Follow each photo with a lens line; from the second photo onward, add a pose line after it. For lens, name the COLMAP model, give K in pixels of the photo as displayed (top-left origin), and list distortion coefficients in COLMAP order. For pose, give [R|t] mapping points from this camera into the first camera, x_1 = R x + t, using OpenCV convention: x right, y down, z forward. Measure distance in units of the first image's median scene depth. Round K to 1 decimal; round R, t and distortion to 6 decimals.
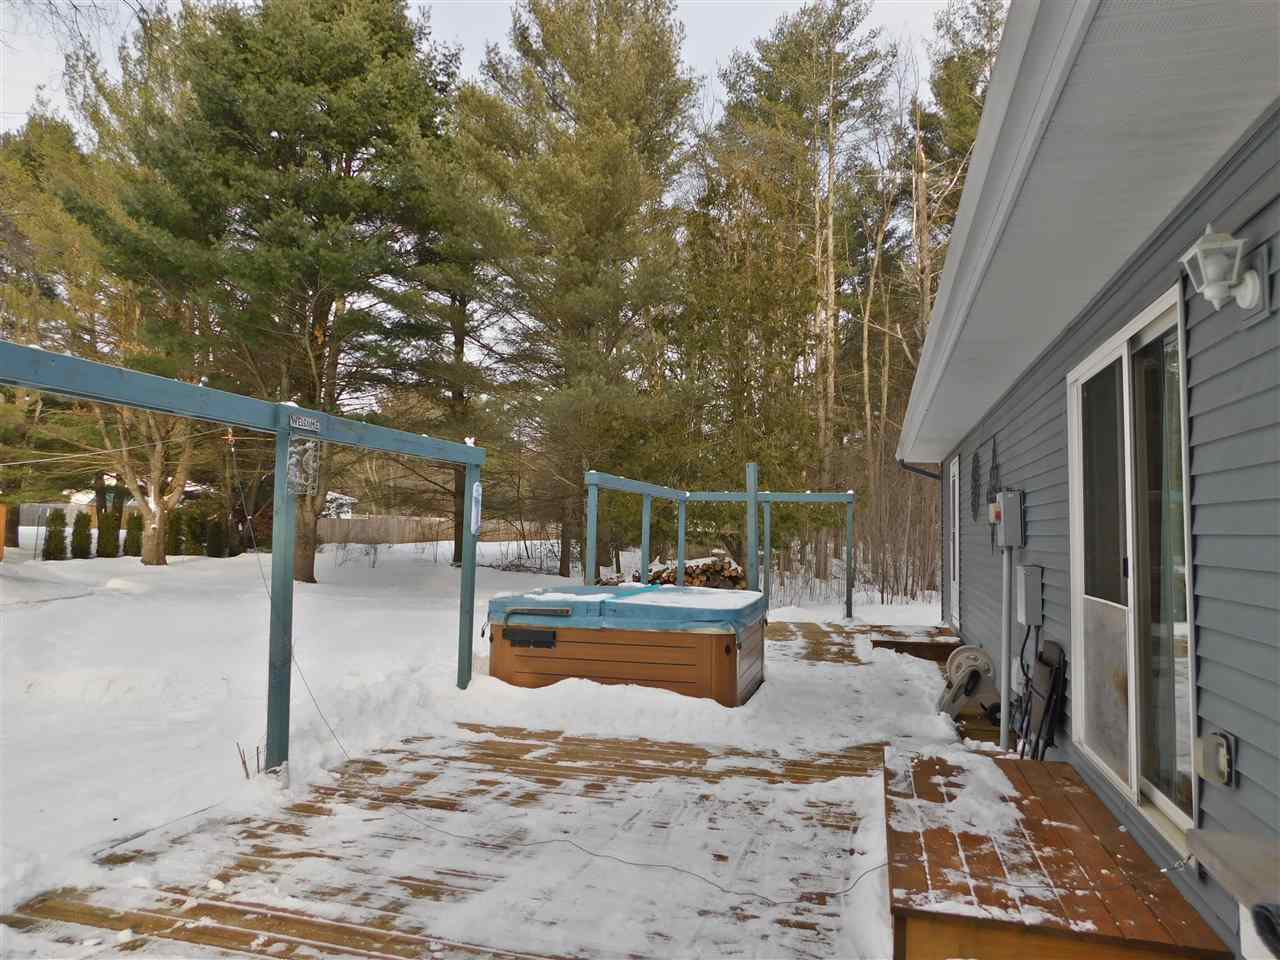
lens RADIAL K [[860.9, 0, 643.3], [0, 860.9, 474.9], [0, 0, 1]] dist [-0.059812, 0.062315]
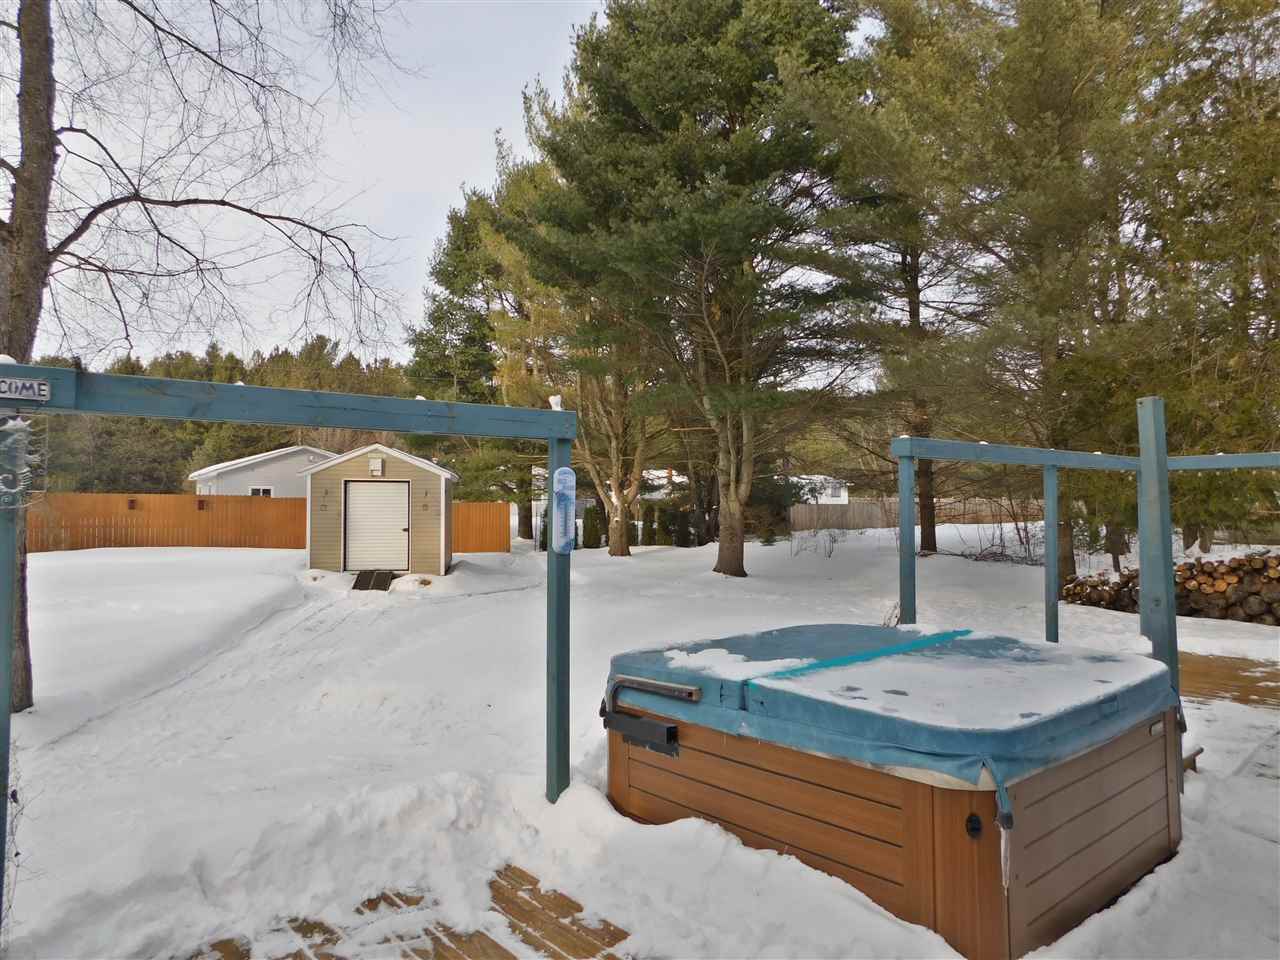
lens RADIAL K [[860.9, 0, 643.3], [0, 860.9, 474.9], [0, 0, 1]] dist [-0.059812, 0.062315]
pose [[0.826108, -0.048652, -0.561408, 0.064537], [0.061201, 0.998119, 0.003559, 0.005062], [0.560179, -0.037299, 0.827532, 0.172964]]
